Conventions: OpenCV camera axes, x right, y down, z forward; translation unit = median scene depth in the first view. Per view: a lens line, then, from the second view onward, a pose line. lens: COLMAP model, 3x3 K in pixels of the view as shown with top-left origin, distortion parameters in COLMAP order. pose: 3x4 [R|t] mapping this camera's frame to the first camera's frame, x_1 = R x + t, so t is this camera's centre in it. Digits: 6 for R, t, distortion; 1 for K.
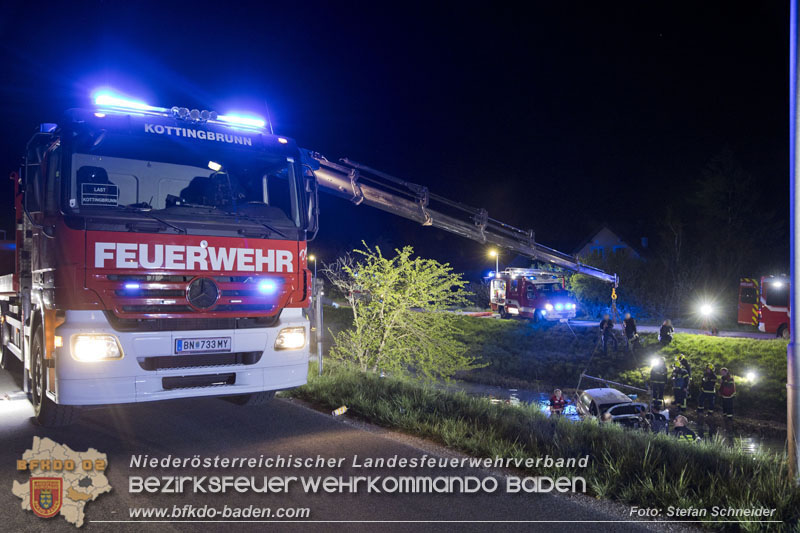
lens RADIAL K [[755.5, 0, 380.1], [0, 755.5, 265.8], [0, 0, 1]] dist [-0.002486, 0.000000]
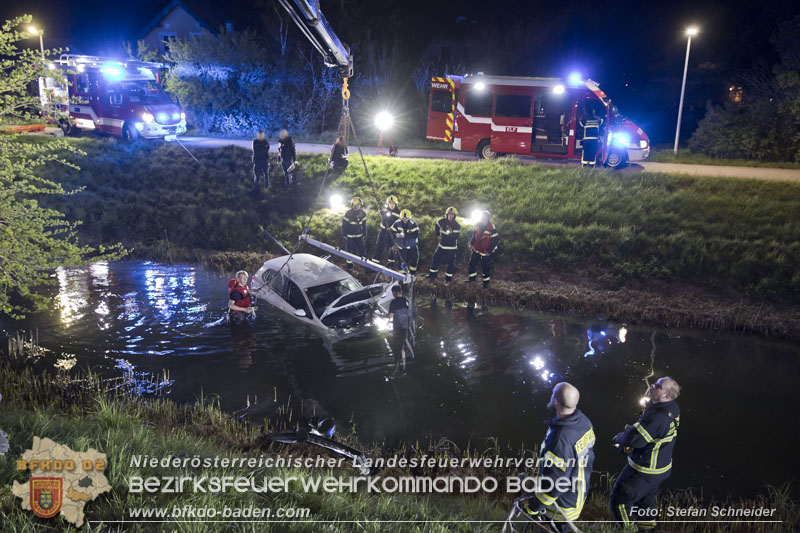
lens RADIAL K [[755.5, 0, 395.7], [0, 755.5, 258.9], [0, 0, 1]] dist [-0.002486, 0.000000]
pose [[0.803029, -0.121898, 0.583340, 0.000797], [-0.027458, 0.970249, 0.240549, 0.011904], [-0.595307, -0.209185, 0.775791, 0.398749]]
